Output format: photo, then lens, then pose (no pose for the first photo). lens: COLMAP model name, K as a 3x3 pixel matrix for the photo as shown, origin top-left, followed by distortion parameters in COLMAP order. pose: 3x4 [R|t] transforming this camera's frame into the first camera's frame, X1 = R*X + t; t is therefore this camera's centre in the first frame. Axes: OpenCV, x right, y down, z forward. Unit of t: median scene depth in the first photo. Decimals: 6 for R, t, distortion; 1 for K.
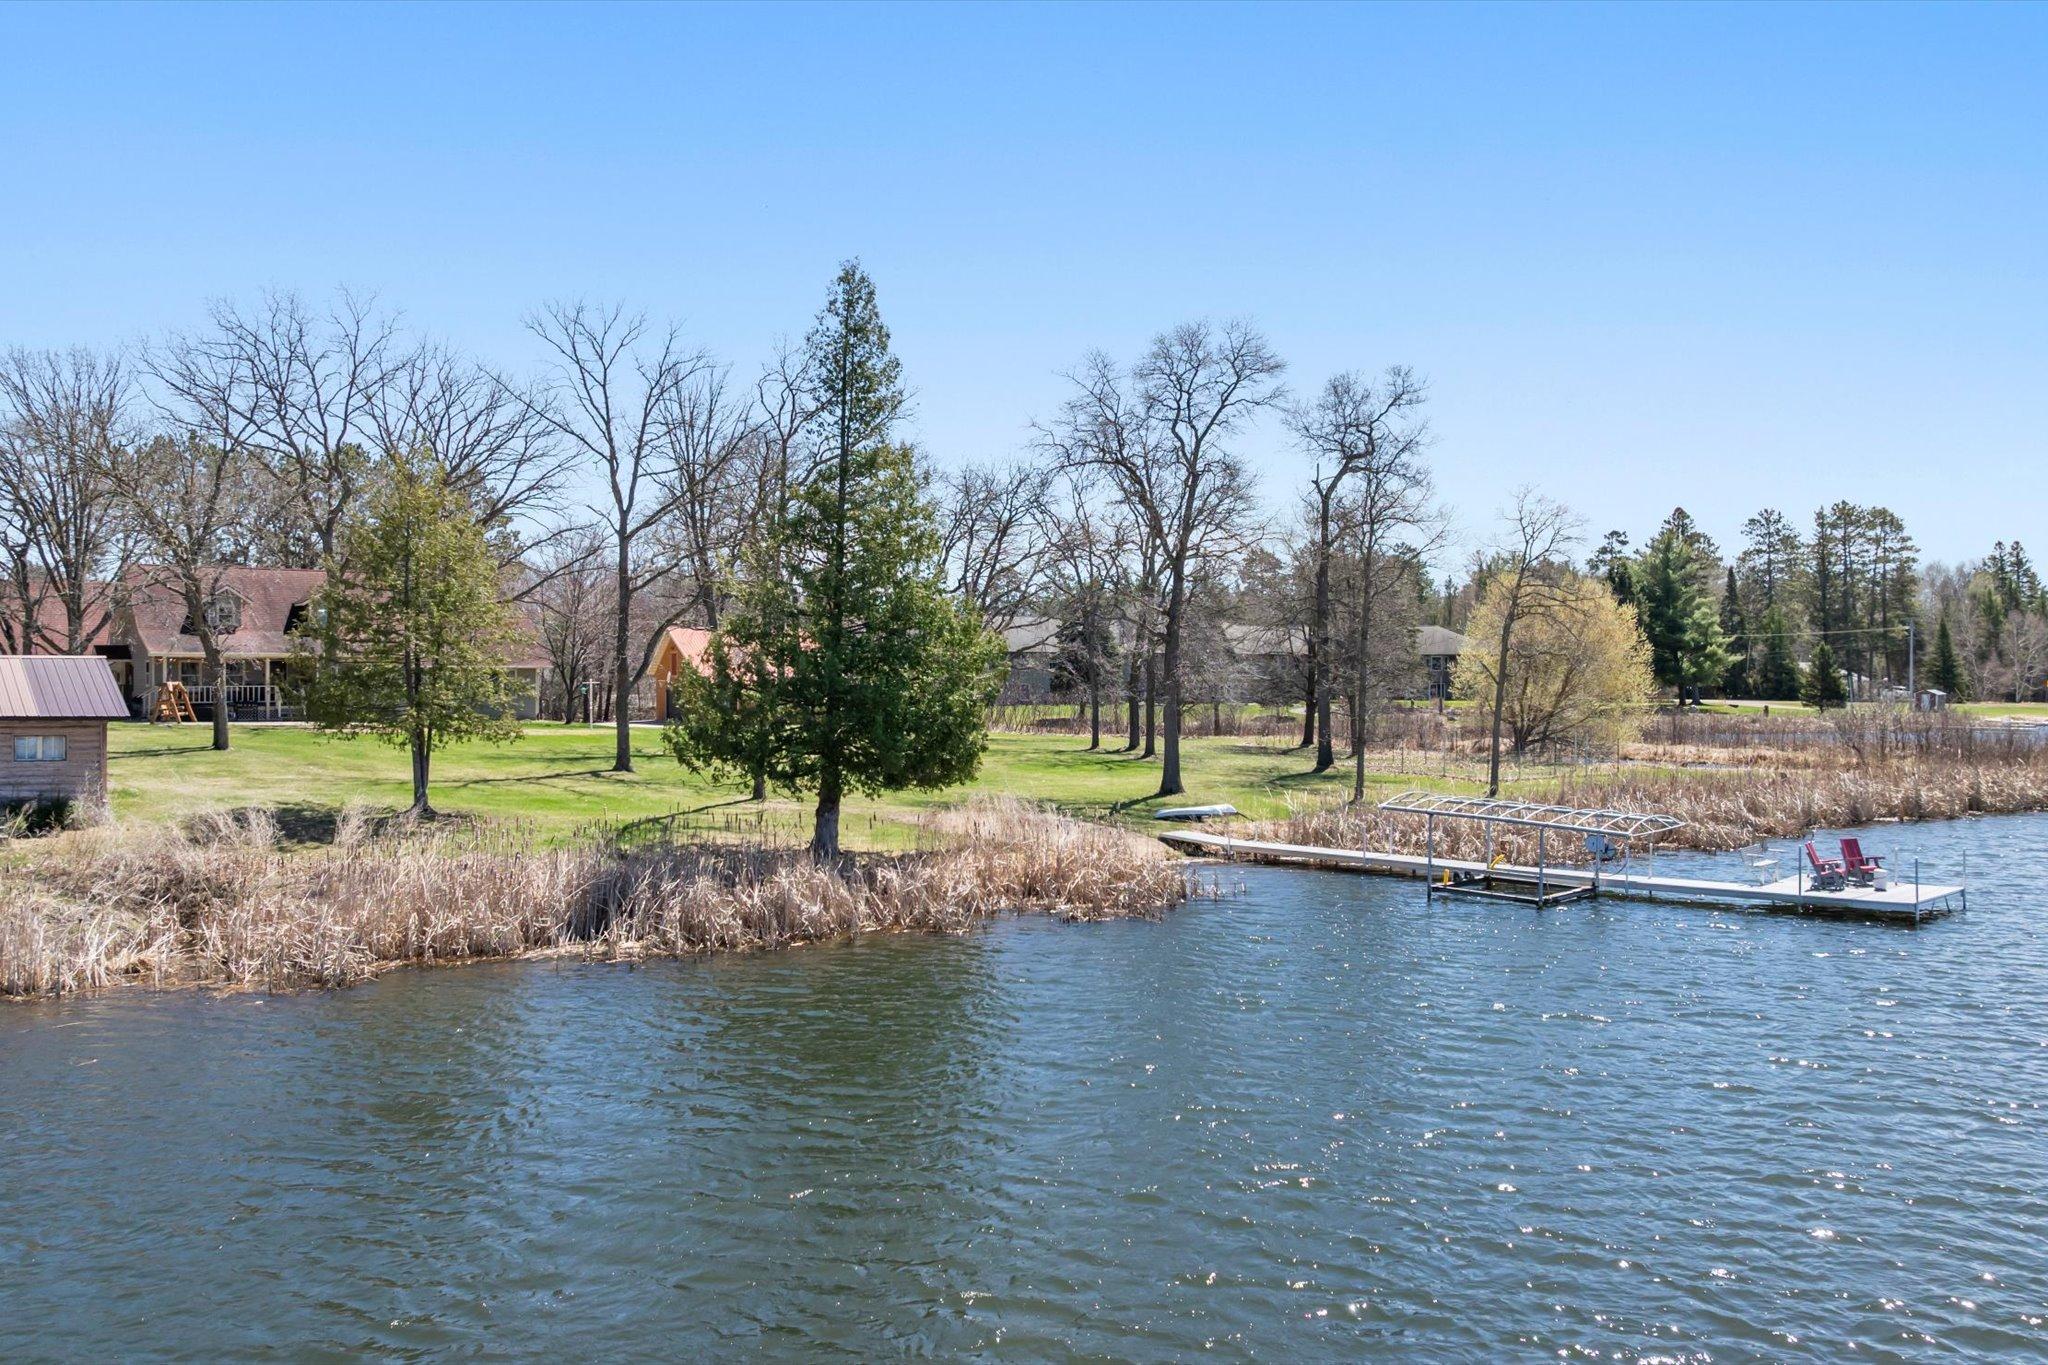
lens RADIAL K [[1691.9, 0, 1024.0], [0, 1691.9, 682.5], [0, 0, 1]] dist [-0.063449, -0.008877]
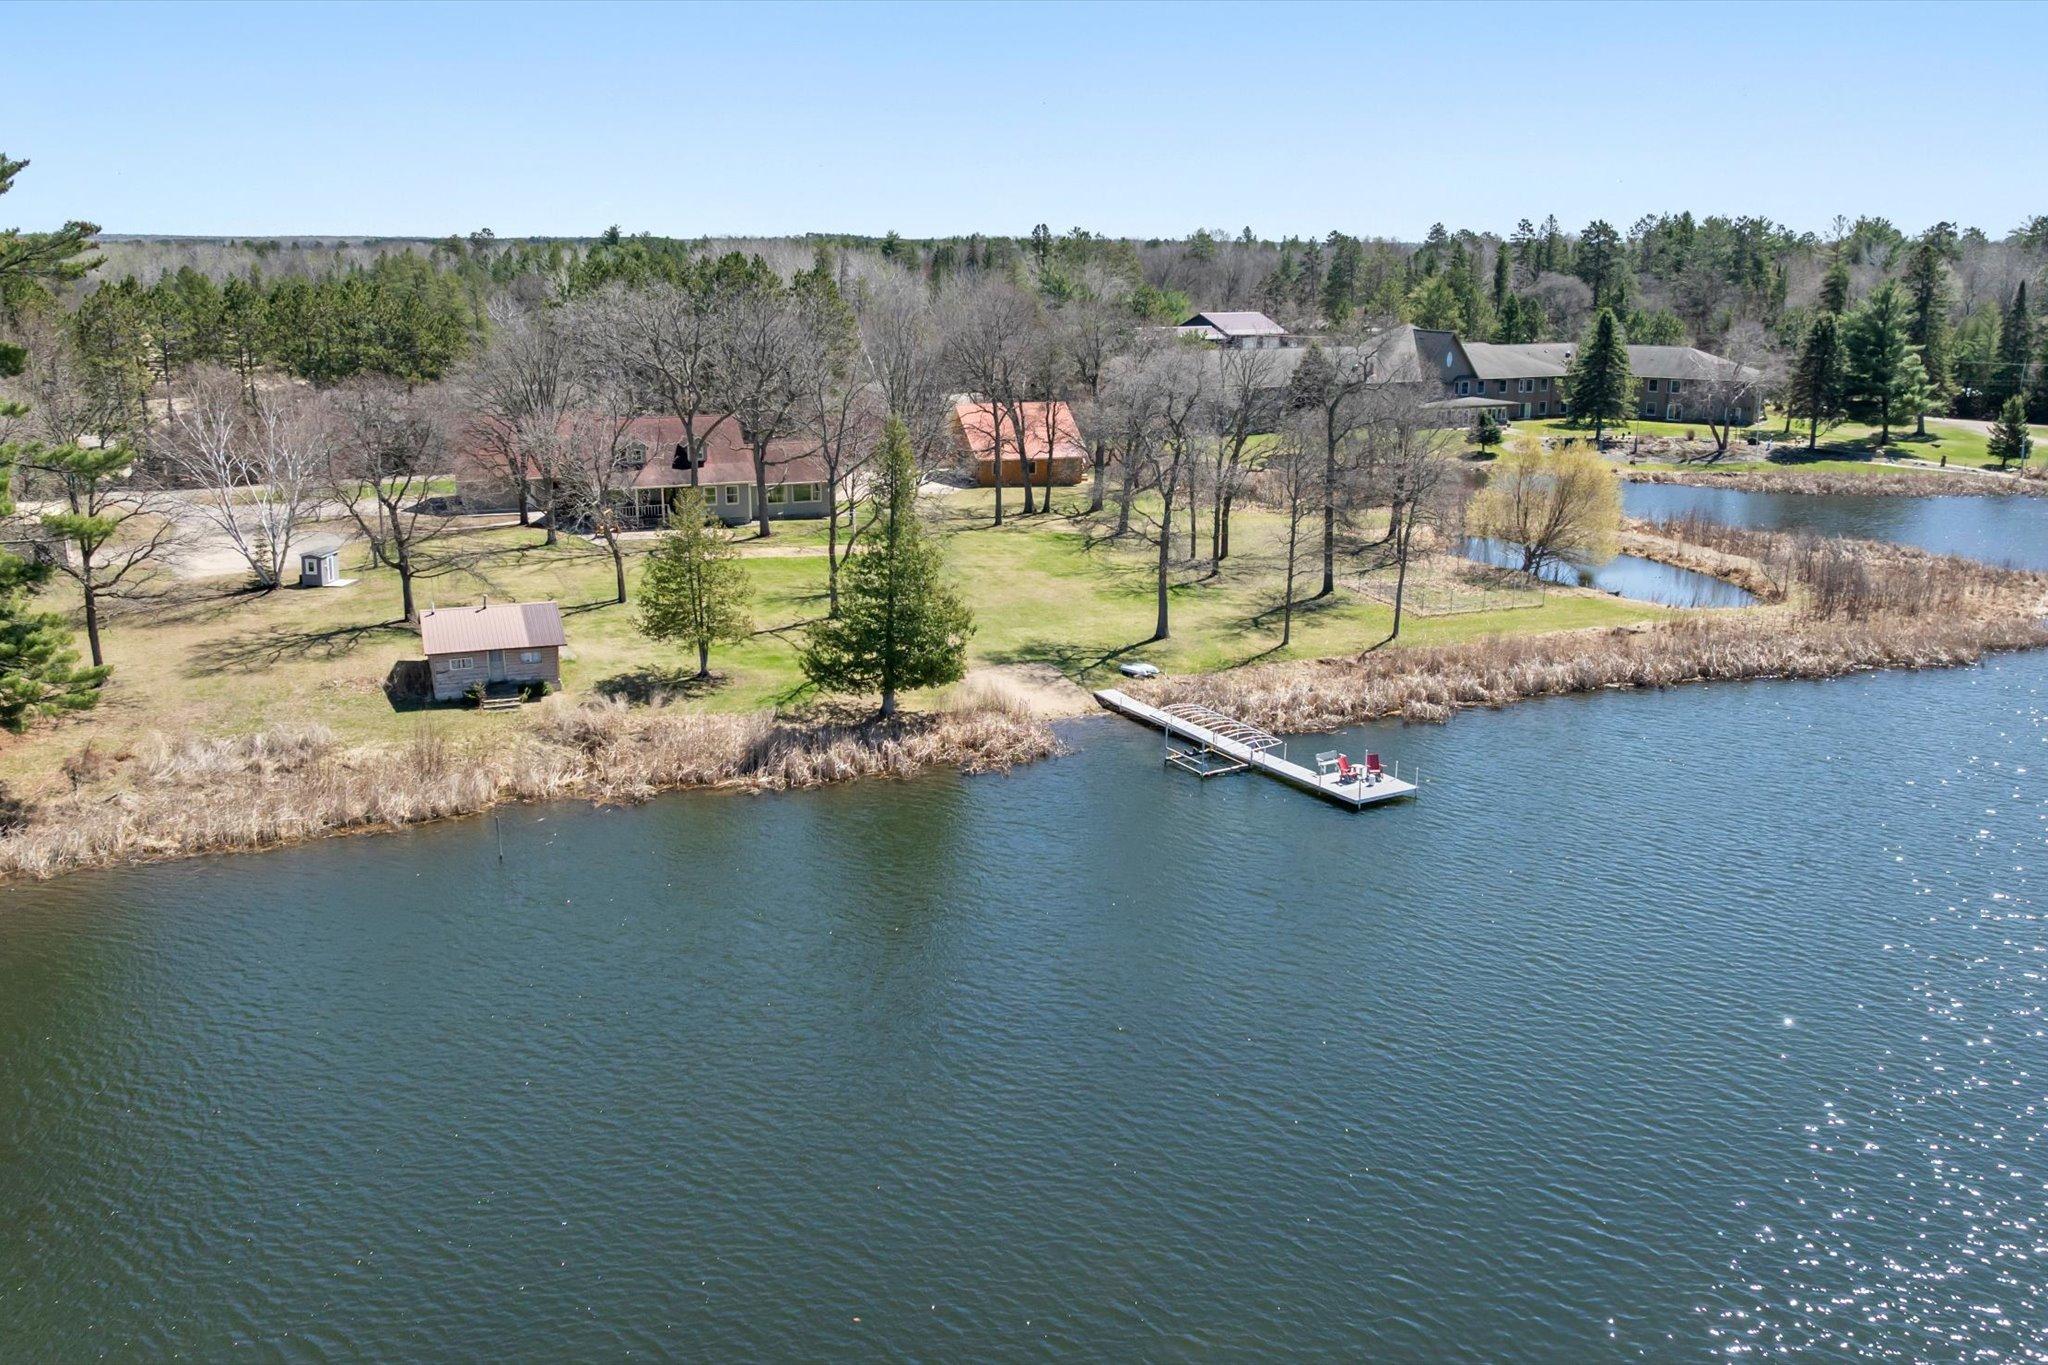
lens RADIAL K [[1691.9, 0, 1024.0], [0, 1691.9, 682.5], [0, 0, 1]] dist [-0.063449, -0.008877]
pose [[0.964885, 0.070474, -0.253044, 0.678849], [-0.003696, 0.966885, 0.255188, -0.557265], [0.262648, -0.245291, 0.933192, -1.034912]]
